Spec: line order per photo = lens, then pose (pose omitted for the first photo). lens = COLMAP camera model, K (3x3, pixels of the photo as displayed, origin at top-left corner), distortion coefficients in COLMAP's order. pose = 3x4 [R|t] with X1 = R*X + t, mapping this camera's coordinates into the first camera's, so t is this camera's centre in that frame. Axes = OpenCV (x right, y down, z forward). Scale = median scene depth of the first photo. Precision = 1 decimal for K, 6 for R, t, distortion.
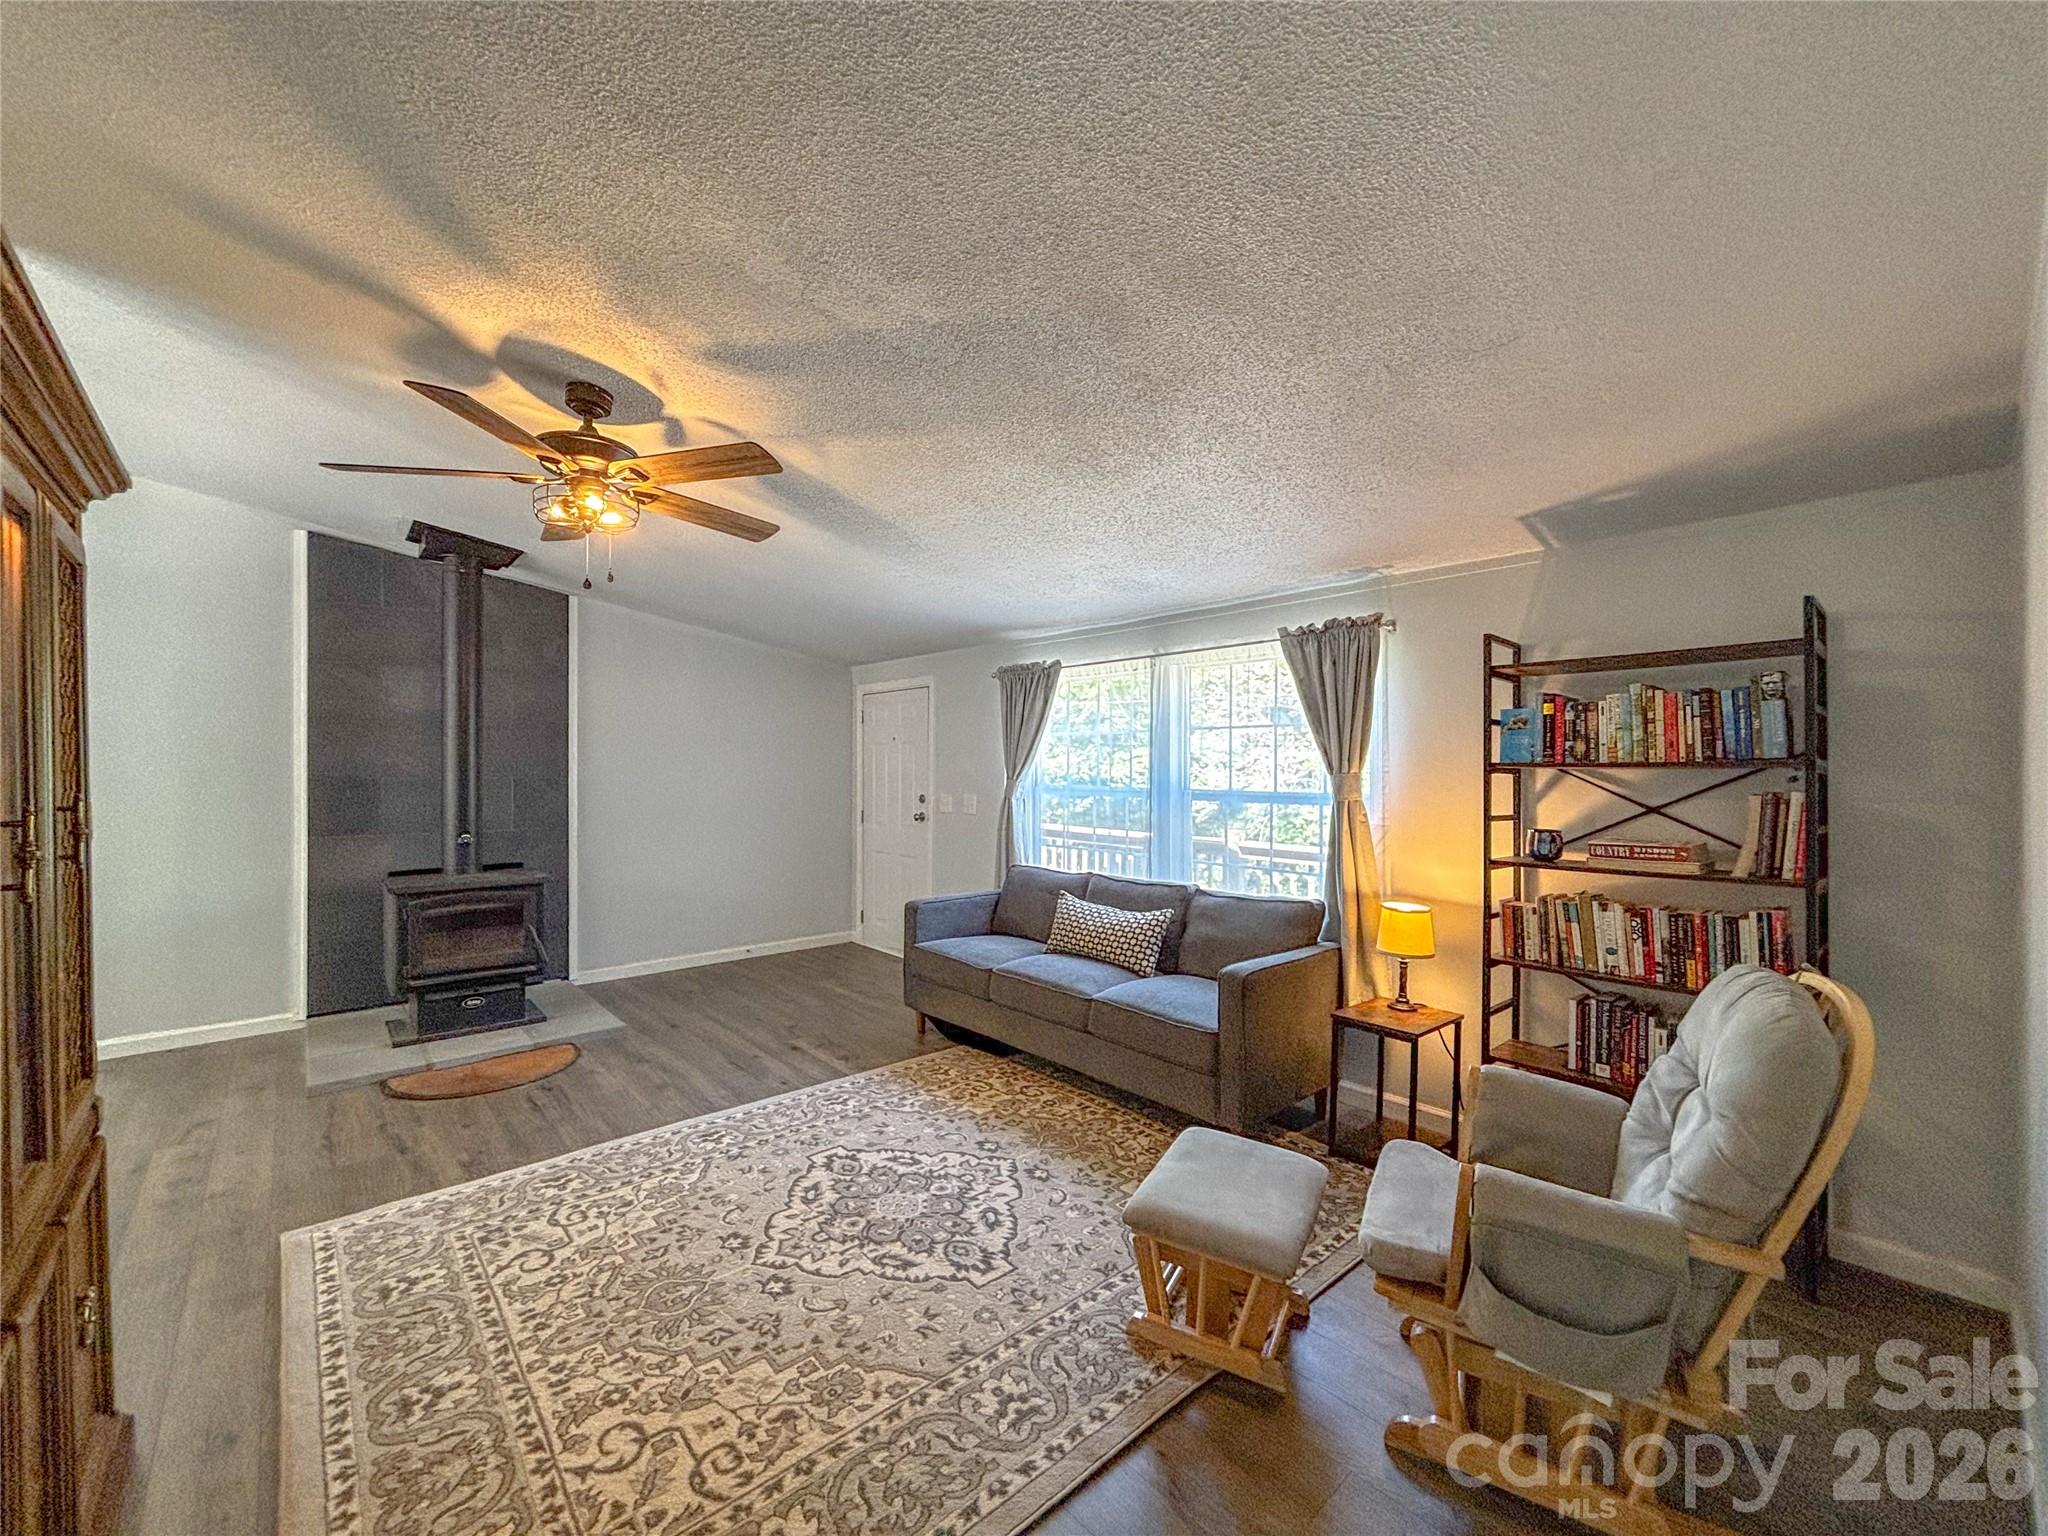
lens RADIAL K [[831.2, 0, 1028.0], [0, 831.2, 766.5], [0, 0, 1]] dist [-0.000147, 0.000447]
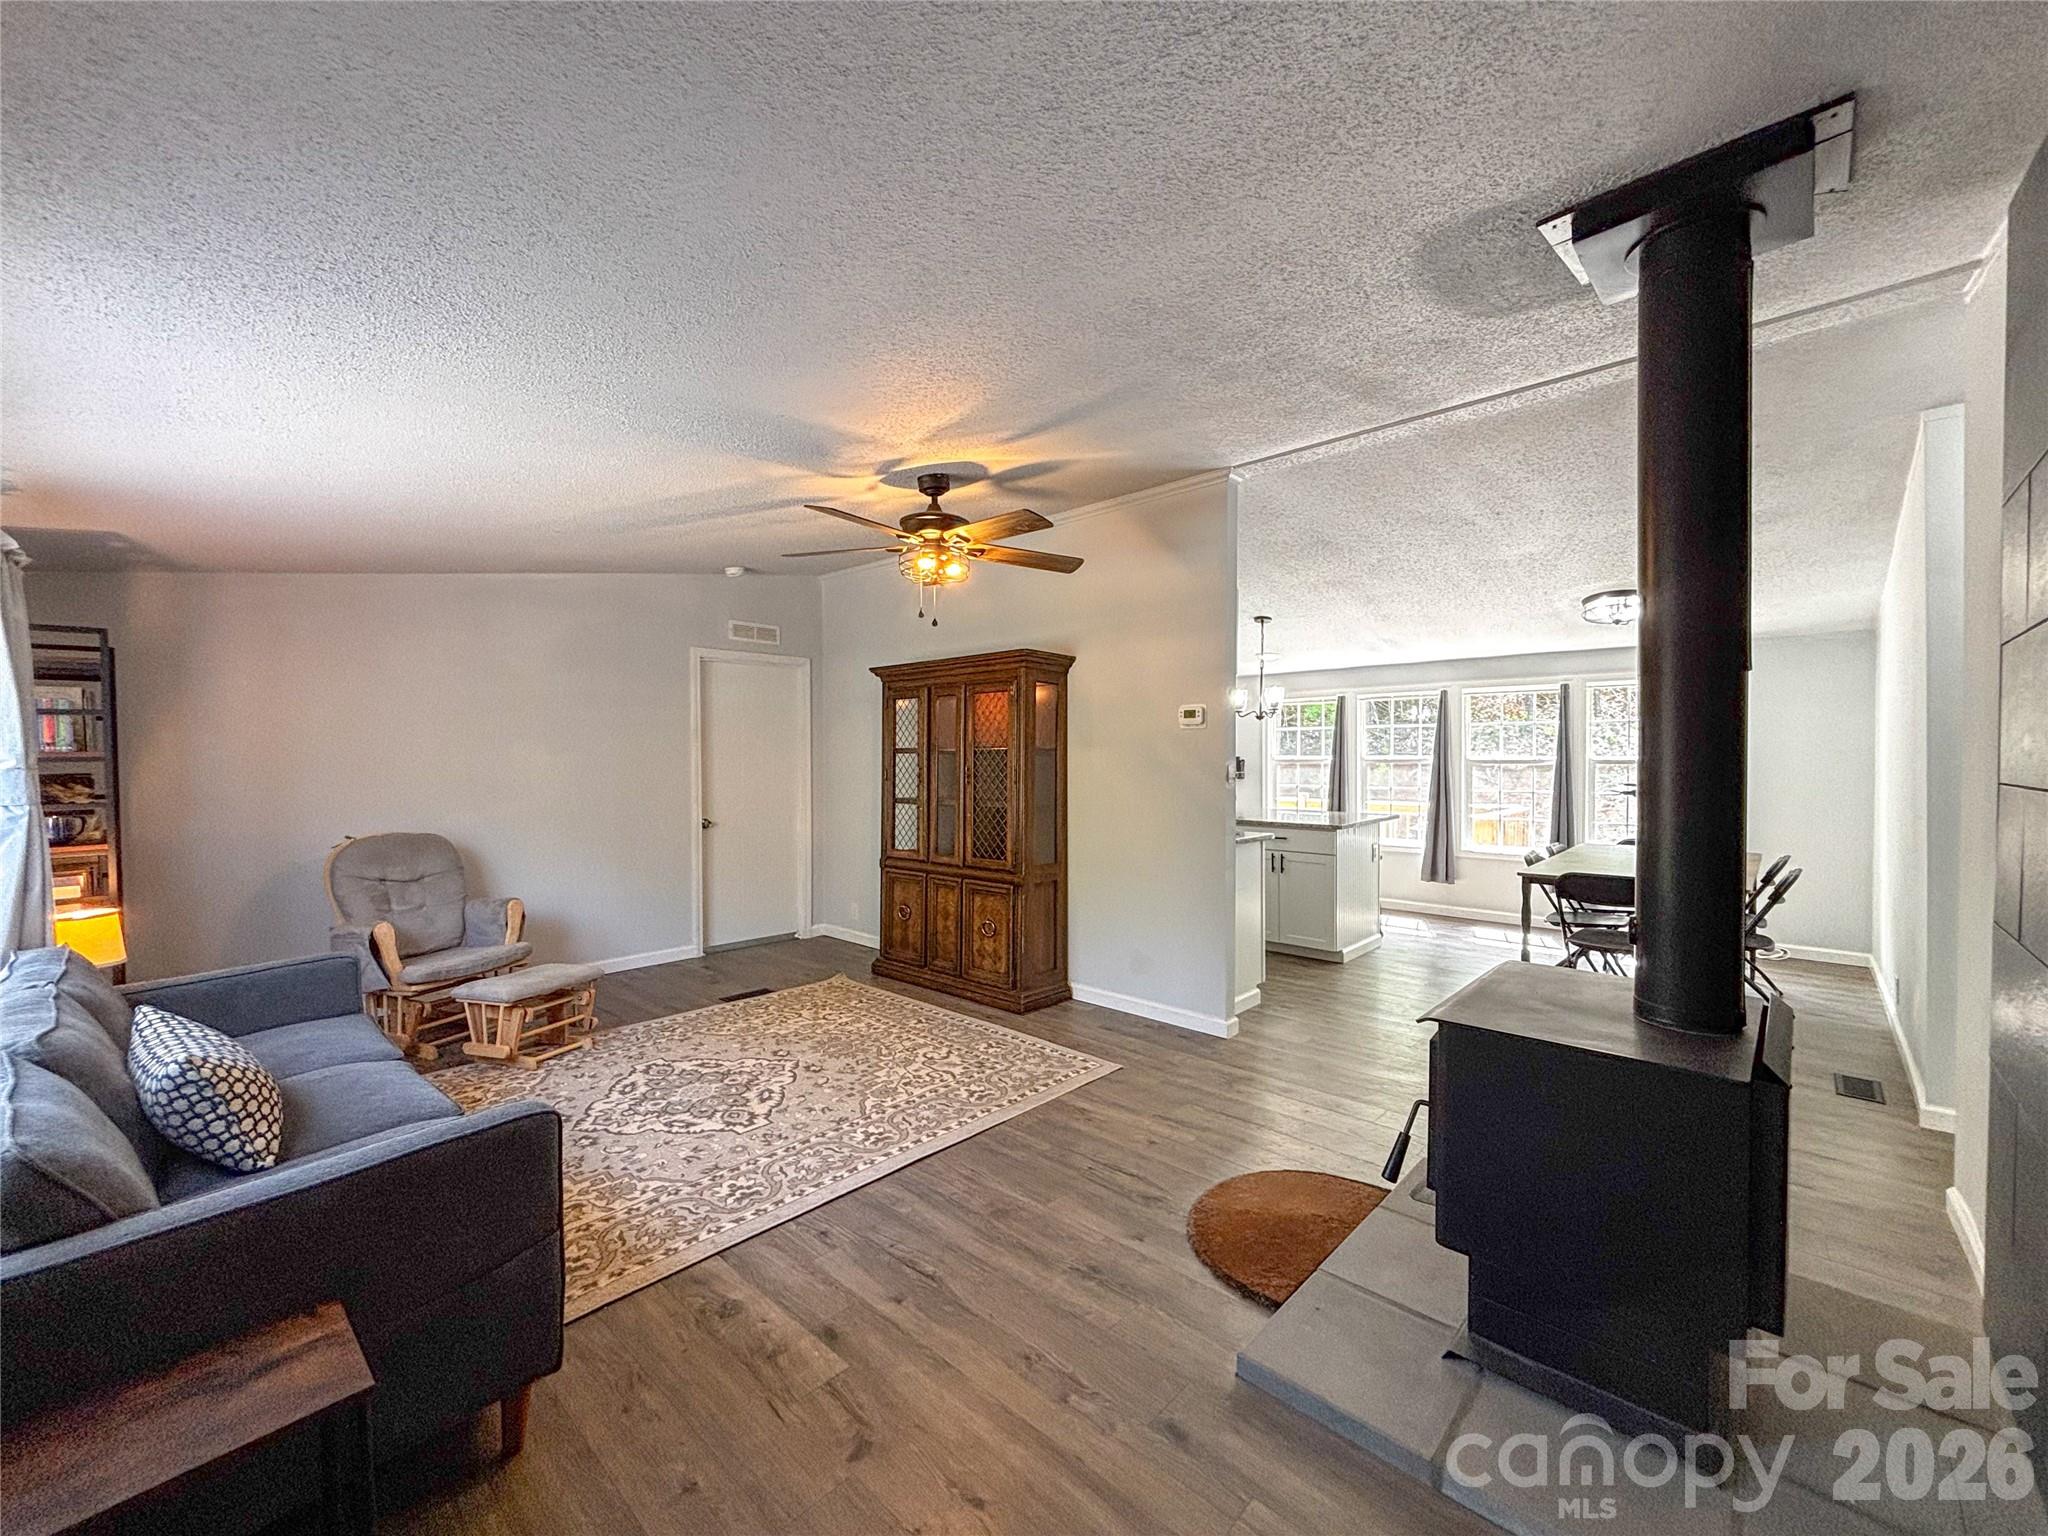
lens RADIAL K [[831.2, 0, 1026.4], [0, 831.2, 759.7], [0, 0, 1]] dist [-0.000147, 0.000447]
pose [[-0.995790, 0.002468, -0.091628, -0.525110], [0.001891, 0.999978, 0.006383, -0.001632], [0.091641, 0.006182, -0.995773, 2.225897]]
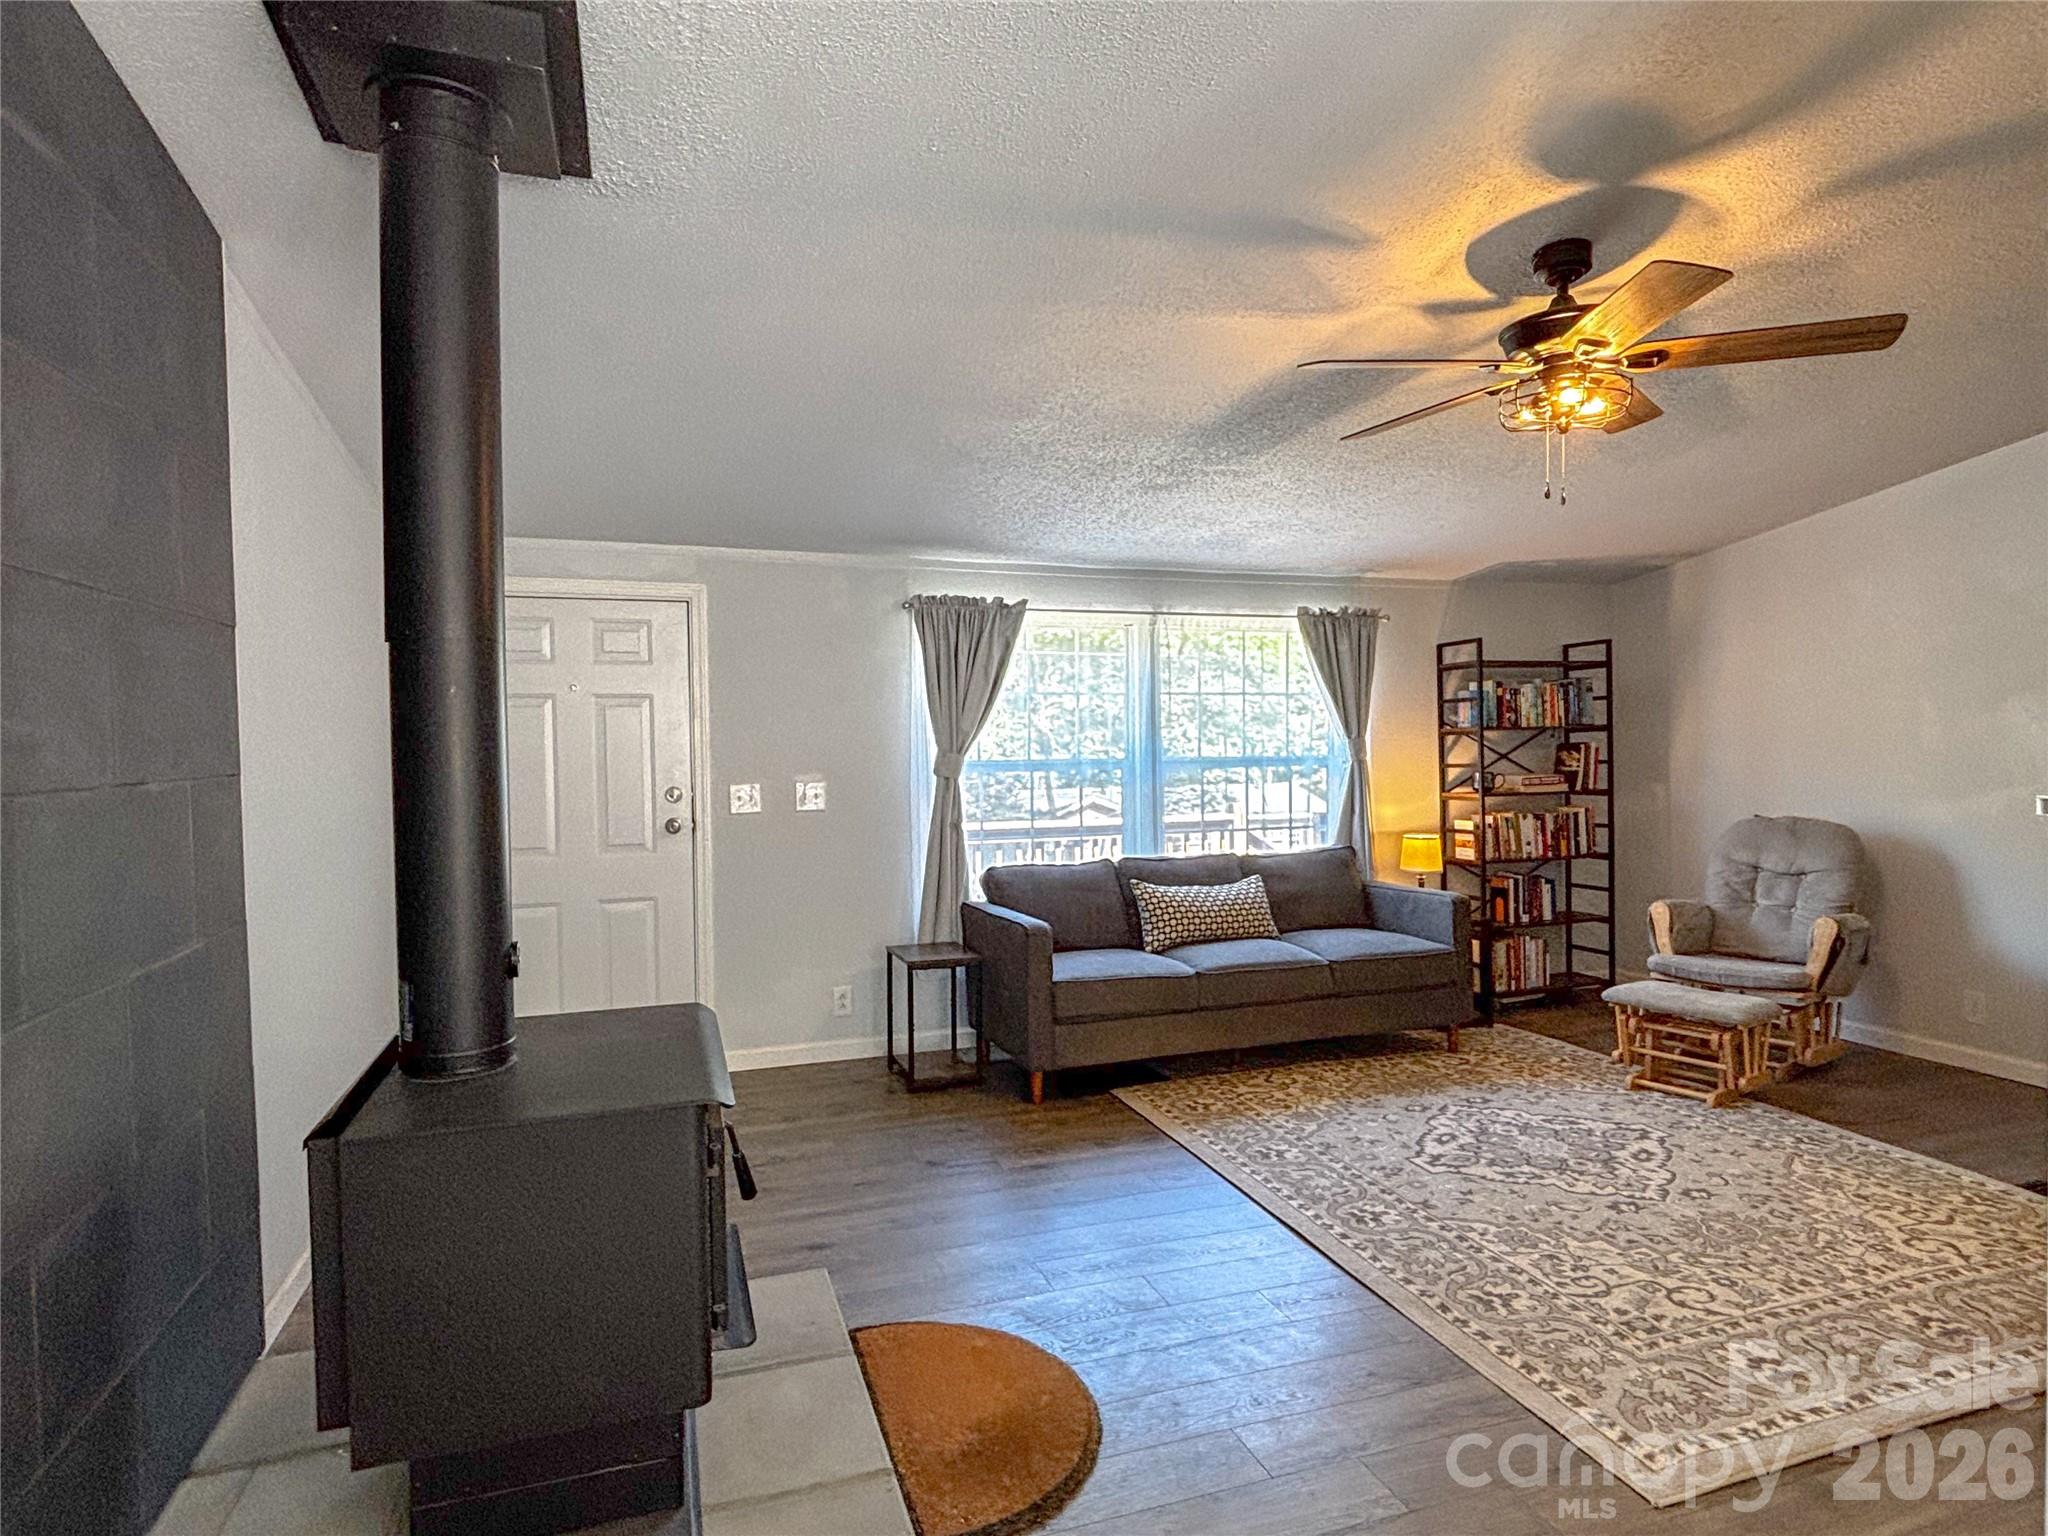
lens RADIAL K [[1133.8, 0, 1022.4], [0, 1133.8, 780.7], [0, 0, 1]] dist [0.002262, -0.003894]
pose [[0.390051, -0.043648, 0.919758, -1.629607], [0.011373, 0.999028, 0.042587, -0.004980], [-0.920723, -0.006151, 0.390169, 0.995408]]
